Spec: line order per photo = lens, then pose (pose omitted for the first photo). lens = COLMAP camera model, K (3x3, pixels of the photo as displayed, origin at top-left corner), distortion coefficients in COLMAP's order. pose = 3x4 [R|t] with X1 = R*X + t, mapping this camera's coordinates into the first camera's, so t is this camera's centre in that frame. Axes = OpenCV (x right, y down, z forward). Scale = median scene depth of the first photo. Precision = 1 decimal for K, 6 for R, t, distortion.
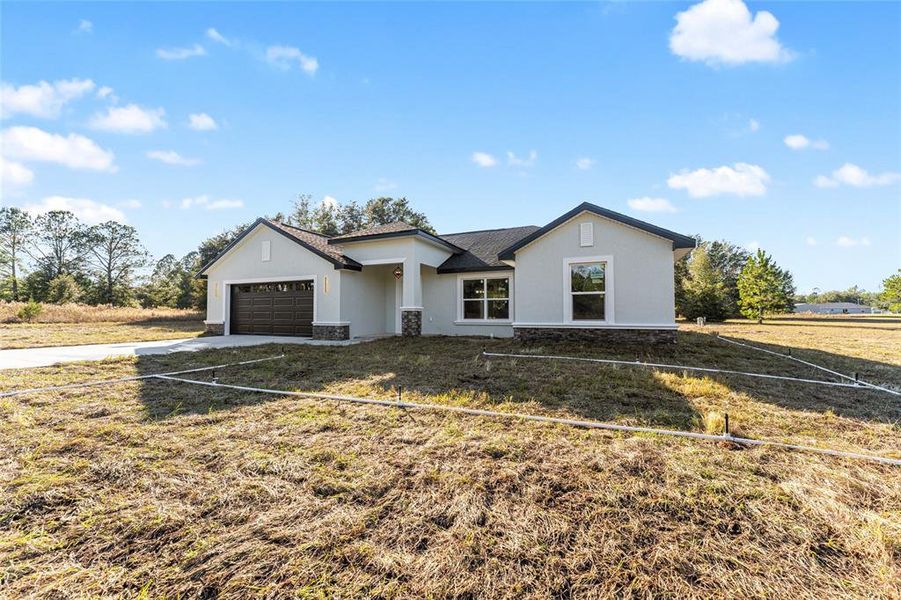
lens RADIAL K [[336.2, 0, 450.5], [0, 336.2, 300.0], [0, 0, 1]] dist [0.000248, -0.000100]
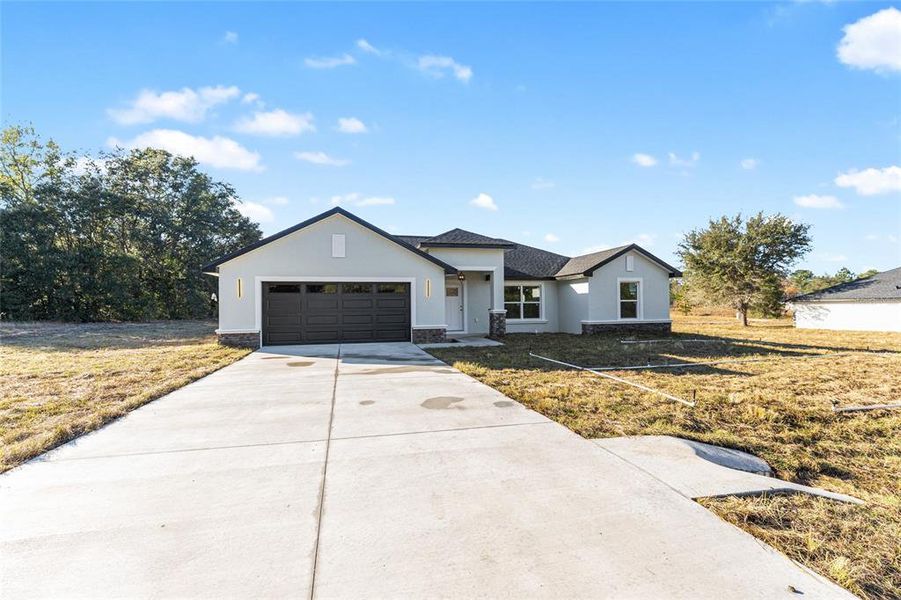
lens RADIAL K [[370.2, 0, 437.0], [0, 370.2, 303.7], [0, 0, 1]] dist [-0.000927, -0.000058]
pose [[0.820007, -0.000823, 0.572353, -0.989939], [-0.013603, 0.999688, 0.020926, -0.023553], [-0.572192, -0.024946, 0.819740, 0.070085]]
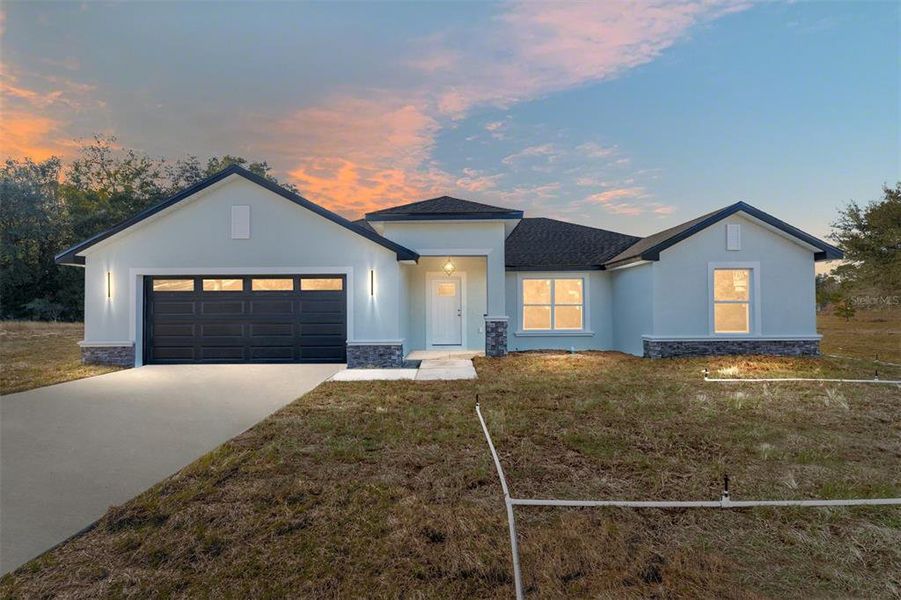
lens RADIAL K [[381.6, 0, 444.7], [0, 381.6, 302.3], [0, 0, 1]] dist [-0.000282, -0.000082]
pose [[0.923392, 0.003520, 0.383842, -0.526566], [-0.010278, 0.999826, 0.015557, -0.020681], [-0.383720, -0.018310, 0.923268, 0.260041]]
